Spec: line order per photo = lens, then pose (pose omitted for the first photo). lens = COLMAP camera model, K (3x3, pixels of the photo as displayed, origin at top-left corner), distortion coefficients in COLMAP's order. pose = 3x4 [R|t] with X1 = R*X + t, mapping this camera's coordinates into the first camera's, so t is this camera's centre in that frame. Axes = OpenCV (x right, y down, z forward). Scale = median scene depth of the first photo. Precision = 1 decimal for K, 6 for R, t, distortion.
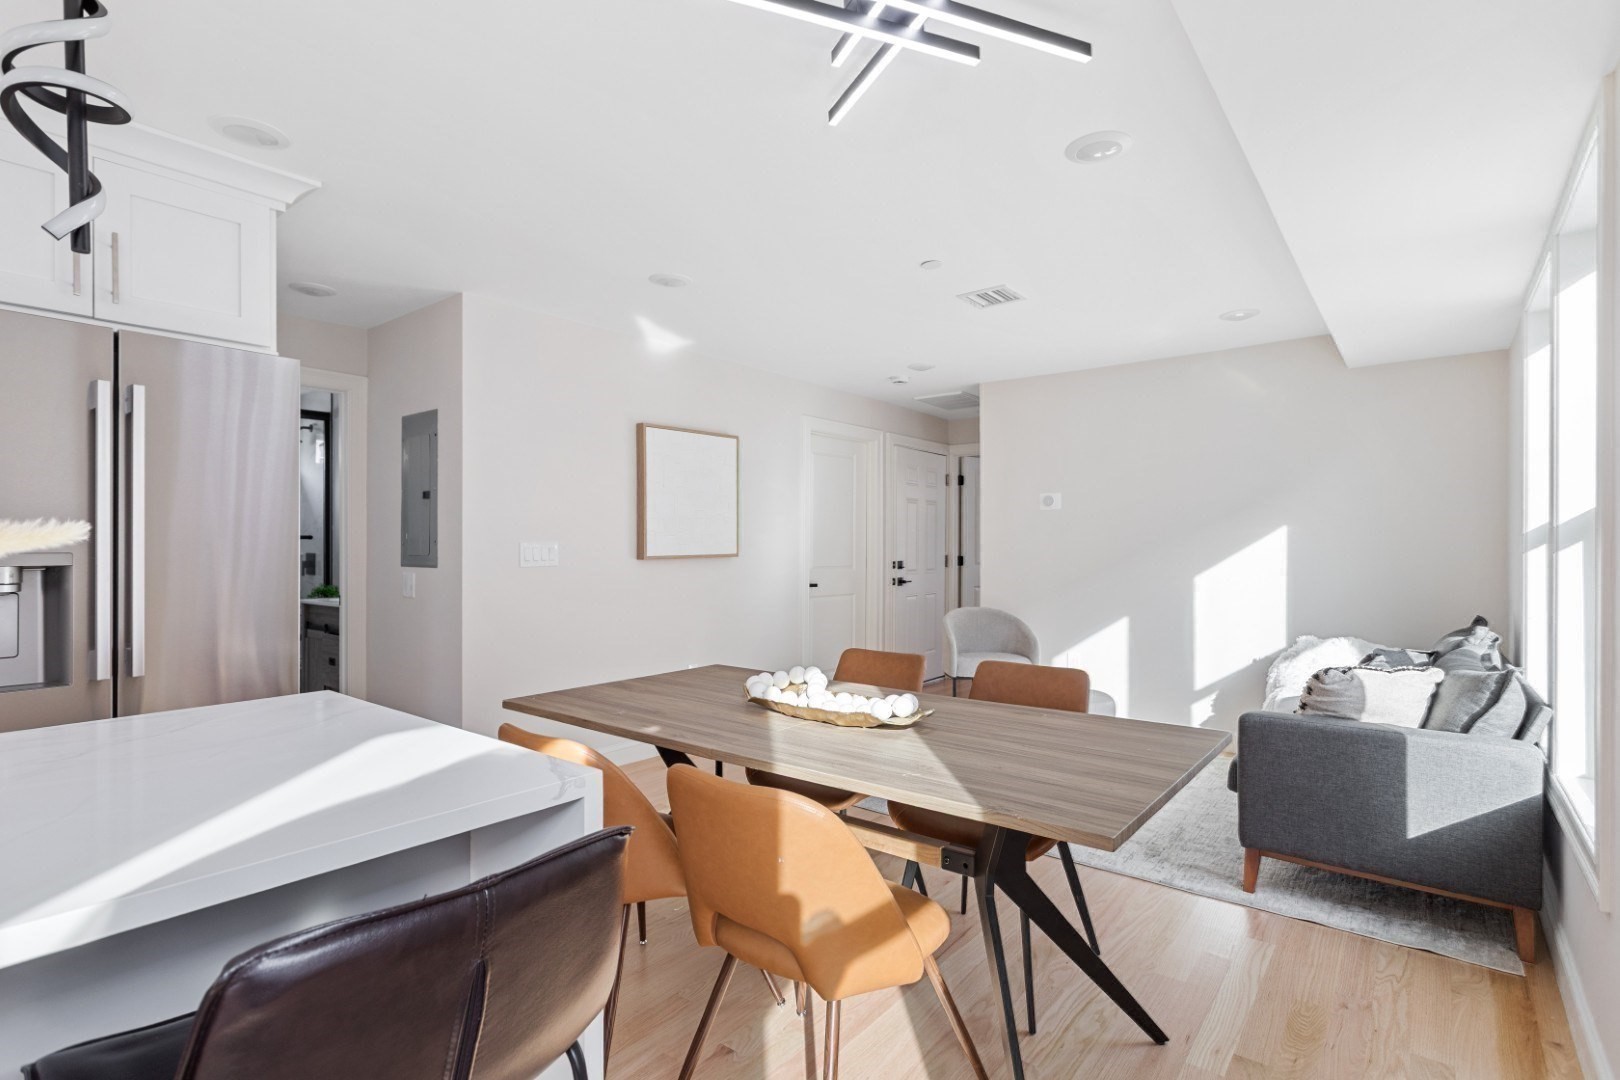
lens RADIAL K [[786.4, 0, 809.0], [0, 786.4, 543.5], [0, 0, 1]] dist [-0.000189, -0.000108]
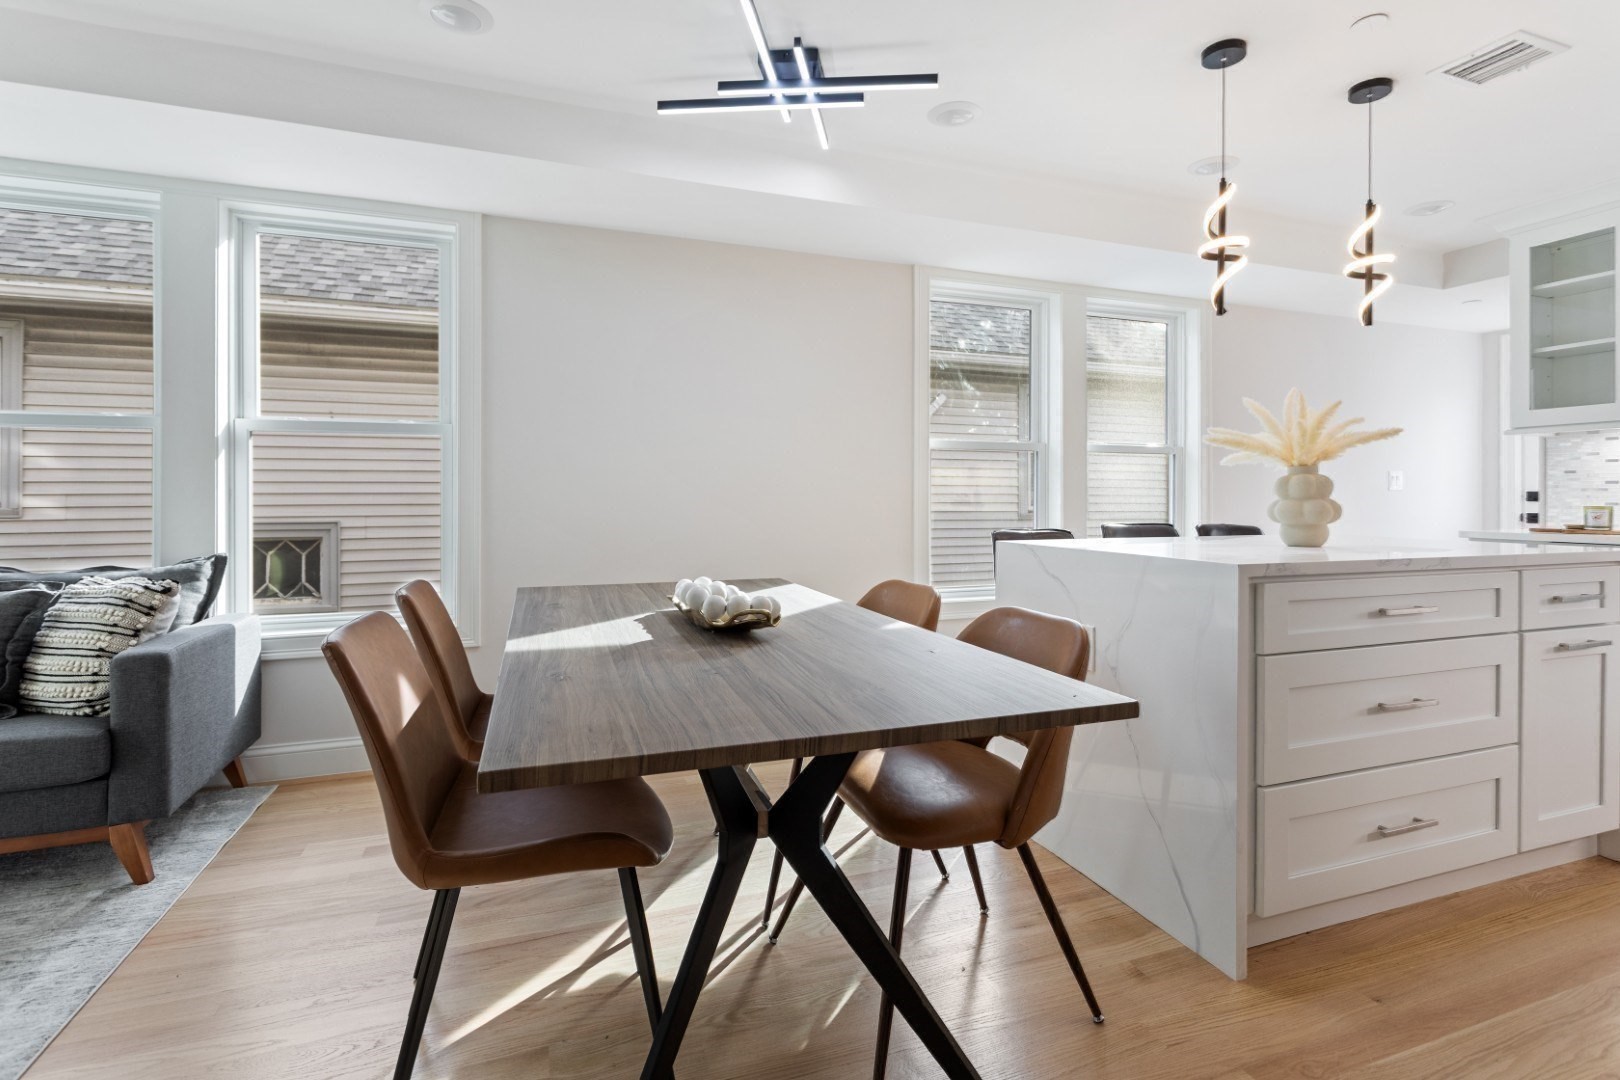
lens RADIAL K [[768.8, 0, 820.1], [0, 768.8, 495.4], [0, 0, 1]] dist [0.001473, 0.000136]
pose [[-0.850122, -0.001577, 0.526584, -0.253310], [-0.003922, 0.999987, -0.003337, 0.037853], [-0.526572, -0.004902, -0.850117, 0.804663]]
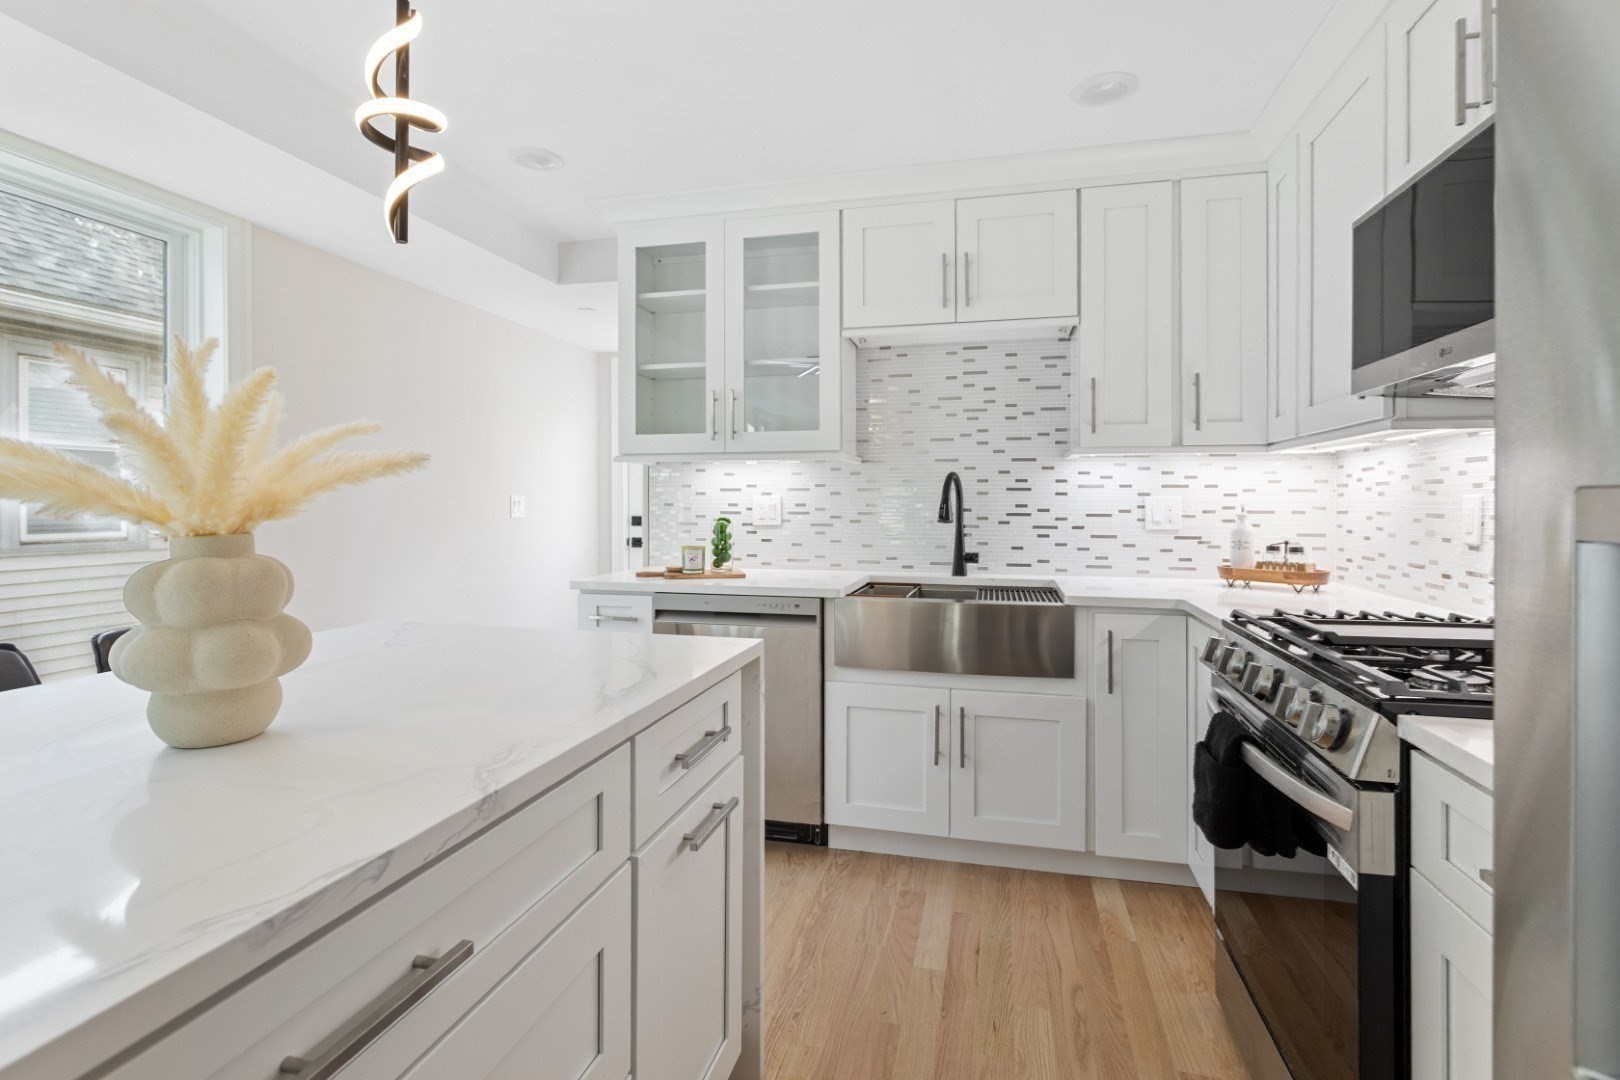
lens RADIAL K [[772.1, 0, 812.9], [0, 772.1, 498.9], [0, 0, 1]] dist [0.000174, 0.000339]
pose [[-0.912524, -0.001639, -0.409020, -0.319301], [0.001082, 0.999979, -0.006421, 0.006464], [0.409022, -0.006302, -0.912503, 0.439113]]
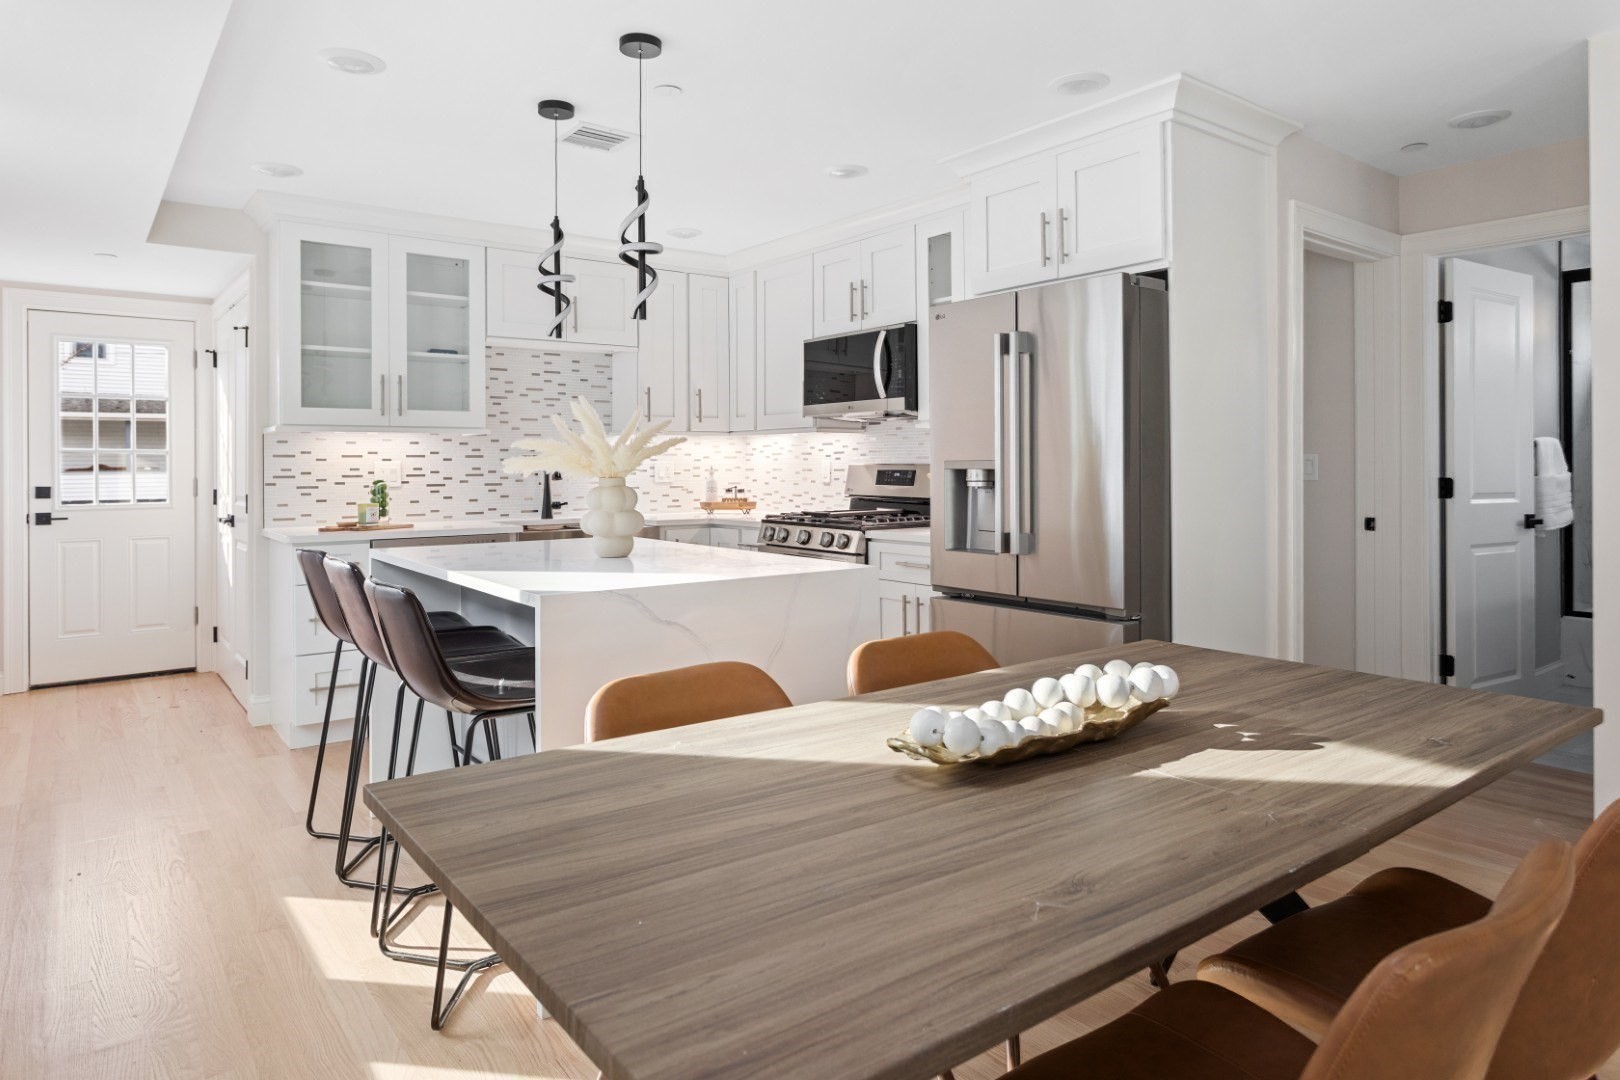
lens RADIAL K [[991.9, 0, 813.3], [0, 991.9, 453.6], [0, 0, 1]] dist [-0.003520, 0.002886]
pose [[-0.255239, -0.006914, -0.966853, 0.372997], [0.009617, 0.999907, -0.009689, 0.005303], [0.966830, -0.011771, -0.255149, 0.494553]]
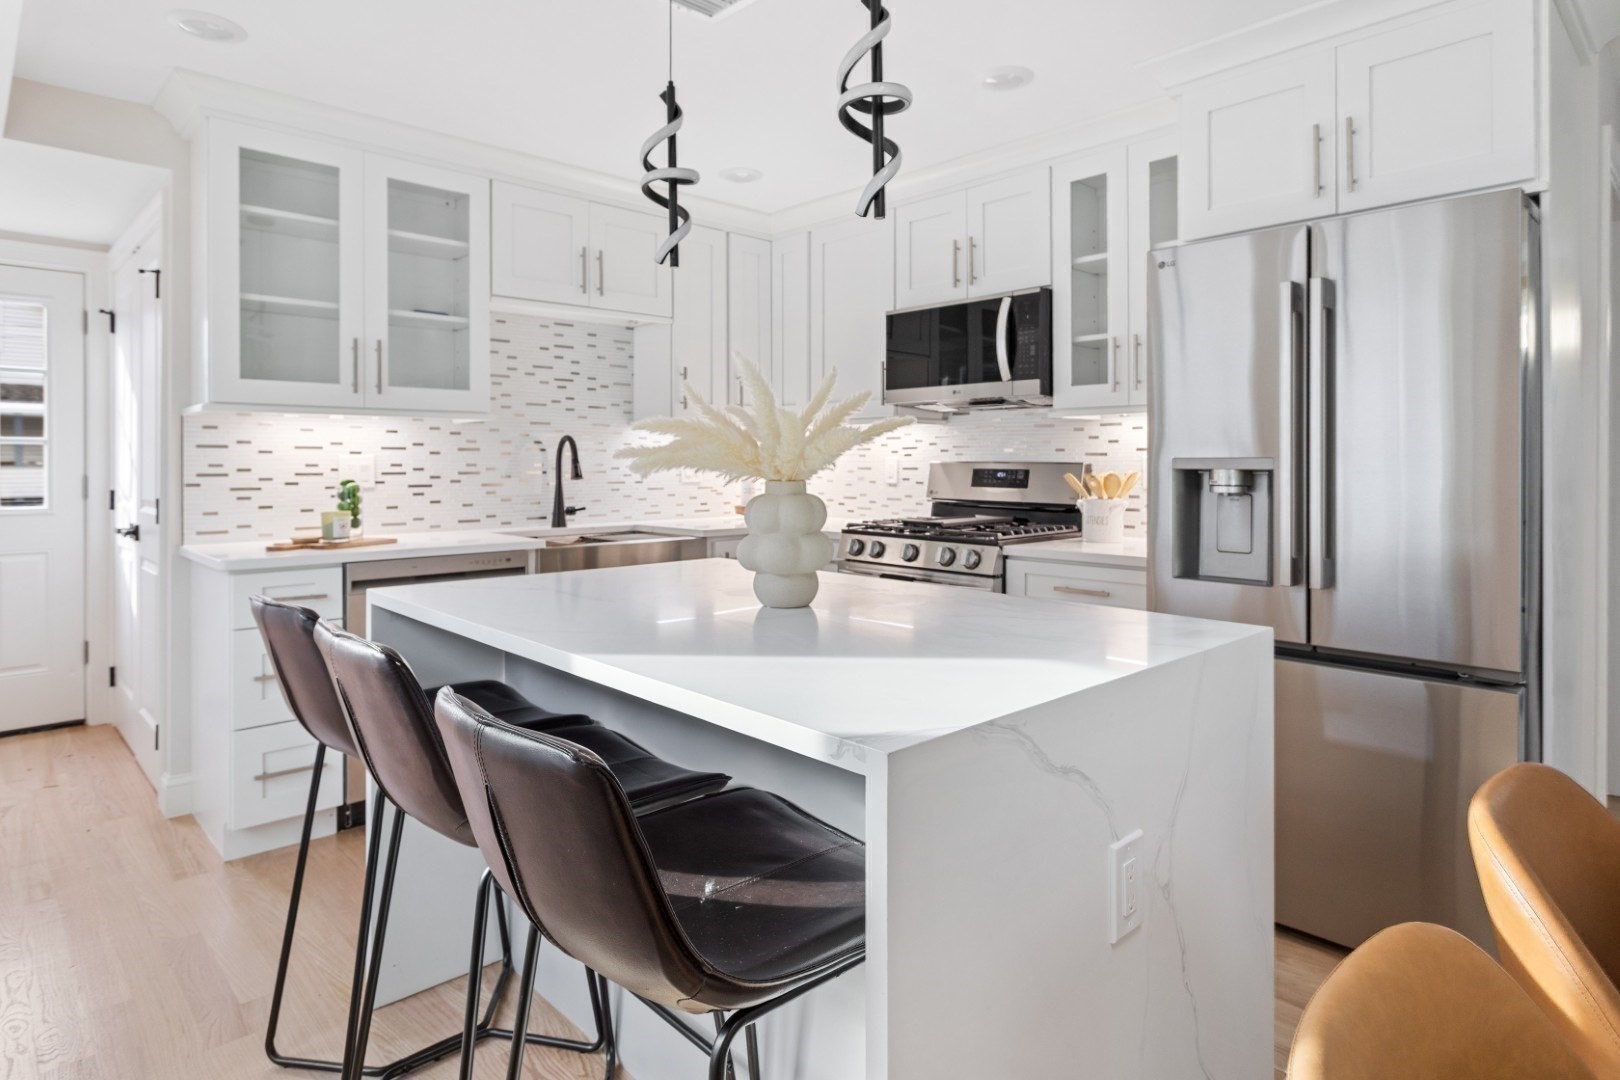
lens RADIAL K [[908.9, 0, 826.2], [0, 908.9, 459.2], [0, 0, 1]] dist [0.001716, -0.000175]
pose [[-0.139810, -0.001245, -0.990178, 0.136033], [0.004224, 0.999989, -0.001854, 0.005461], [0.990169, -0.004442, -0.139804, 0.257026]]
